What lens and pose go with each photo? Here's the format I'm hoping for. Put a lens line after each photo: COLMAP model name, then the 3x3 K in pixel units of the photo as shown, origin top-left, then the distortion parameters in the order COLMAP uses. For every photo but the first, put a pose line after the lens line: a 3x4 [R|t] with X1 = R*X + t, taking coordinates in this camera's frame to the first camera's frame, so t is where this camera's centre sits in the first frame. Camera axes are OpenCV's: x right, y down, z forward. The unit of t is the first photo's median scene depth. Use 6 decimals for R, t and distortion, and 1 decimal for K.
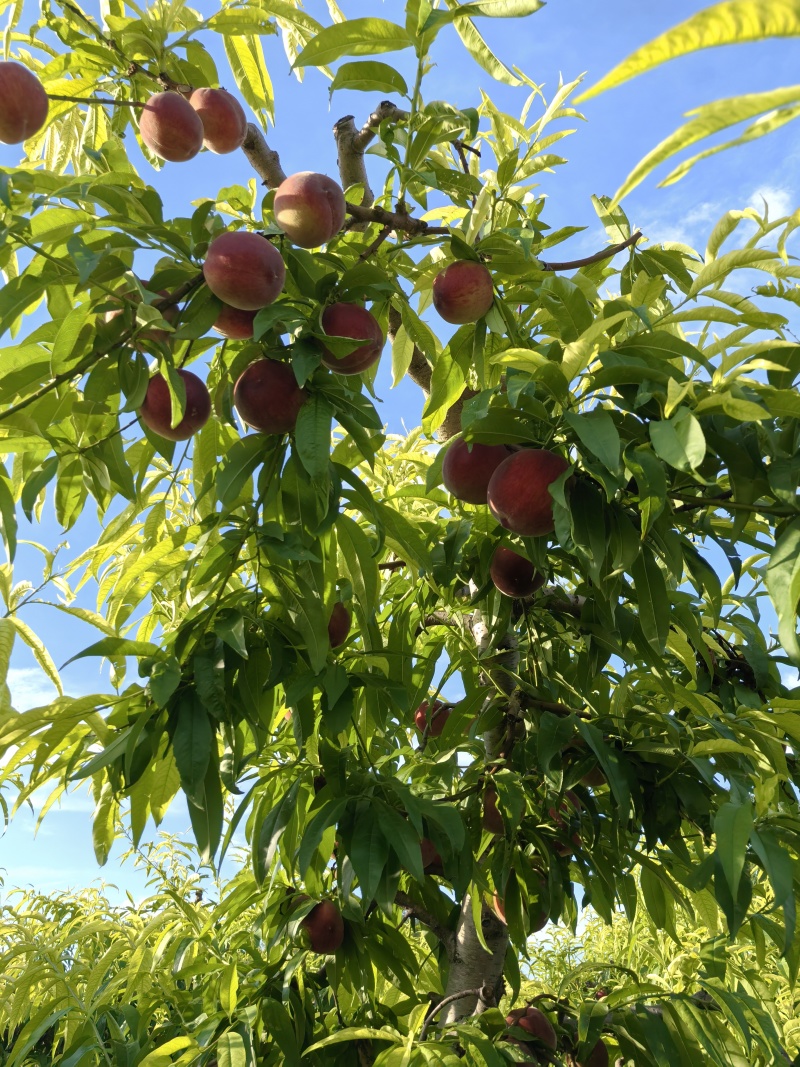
lens RADIAL K [[831.9, 0, 400.1], [0, 831.9, 533.2], [0, 0, 1]] dist [0.009952, 0.001225]
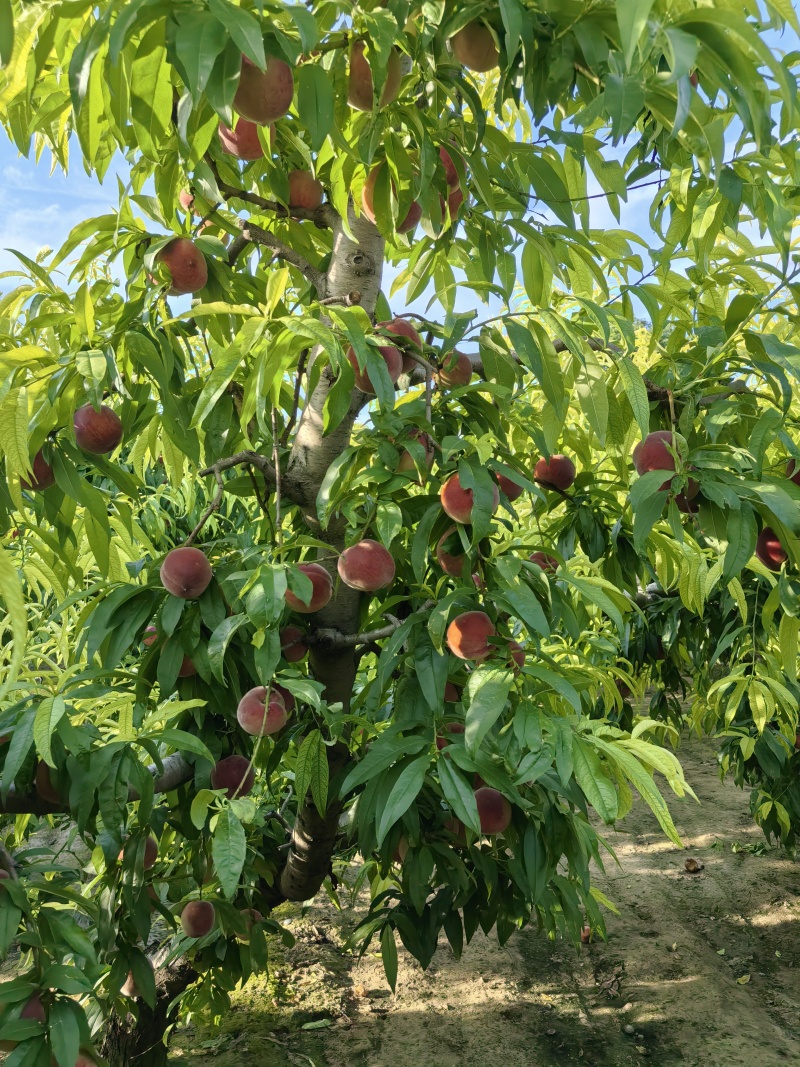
lens RADIAL K [[831.9, 0, 399.3], [0, 831.9, 534.7], [0, 0, 1]] dist [0.009952, 0.001225]
pose [[0.993226, -0.028071, 0.112760, 0.041268], [-0.035171, 0.852247, 0.521956, 0.288974], [-0.110751, -0.522386, 0.845486, 0.036141]]
